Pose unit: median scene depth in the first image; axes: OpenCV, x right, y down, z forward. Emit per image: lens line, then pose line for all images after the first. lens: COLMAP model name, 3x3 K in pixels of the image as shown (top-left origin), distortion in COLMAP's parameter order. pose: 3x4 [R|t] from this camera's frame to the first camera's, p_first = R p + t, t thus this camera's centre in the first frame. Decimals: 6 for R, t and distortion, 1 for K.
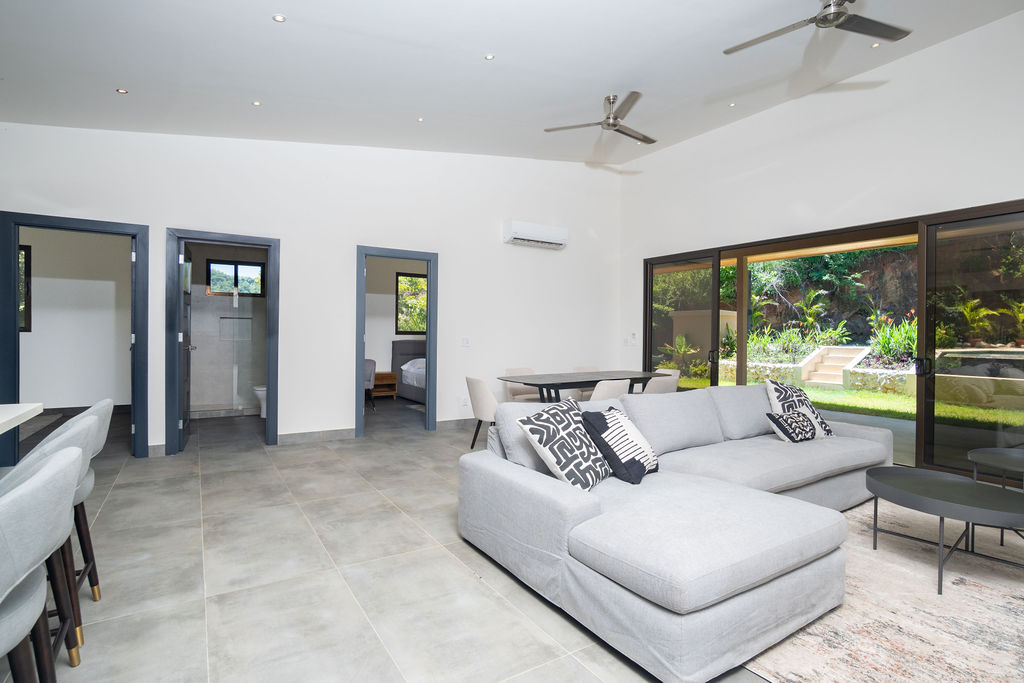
lens RADIAL K [[510.9, 0, 512.0], [0, 510.9, 341.5], [0, 0, 1]] dist [-0.035406, 0.000520]
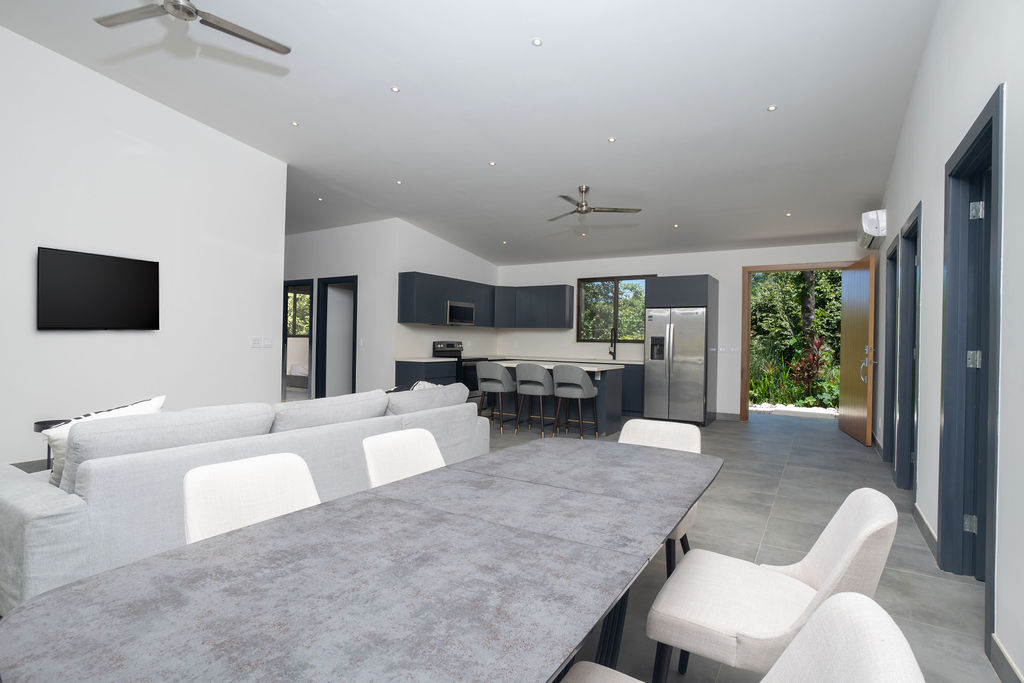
lens RADIAL K [[510.9, 0, 512.0], [0, 510.9, 341.5], [0, 0, 1]] dist [-0.035406, 0.000520]
pose [[-0.898901, -0.024278, -0.437478, 0.430008], [-0.031191, 0.999476, 0.008621, -0.019127], [0.437039, 0.021395, -0.899188, 2.029398]]
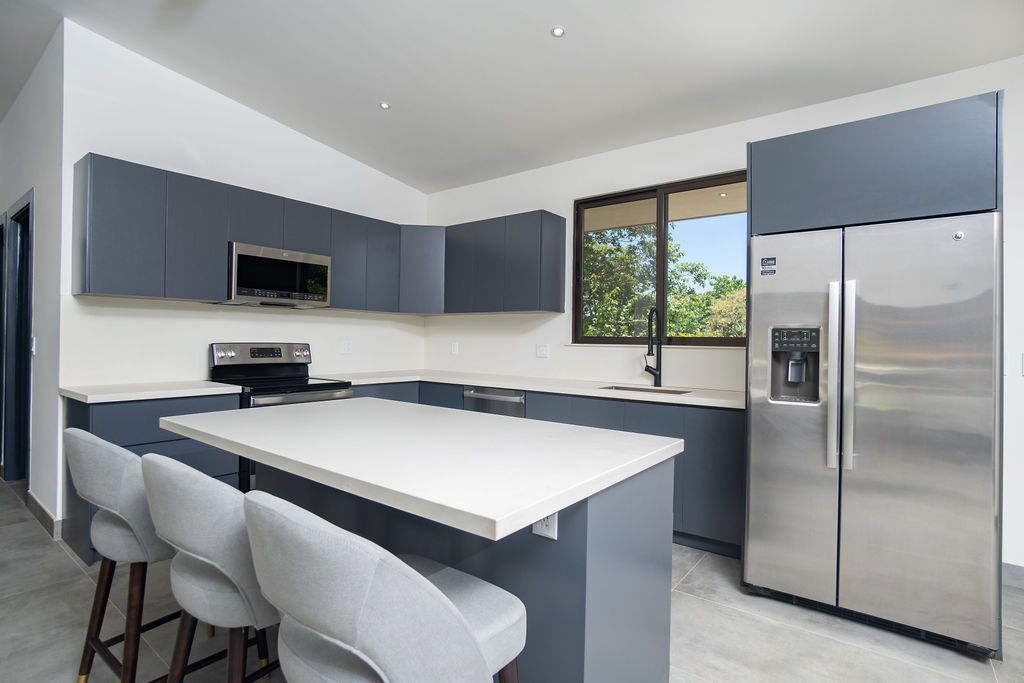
lens RADIAL K [[506.0, 0, 515.3], [0, 506.0, 338.3], [0, 0, 1]] dist [-0.005022, -0.000168]
pose [[-0.939079, -0.022804, -0.342944, -0.495907], [-0.026202, 0.999643, 0.005277, -0.017814], [0.342701, 0.013941, -0.939341, 0.859092]]
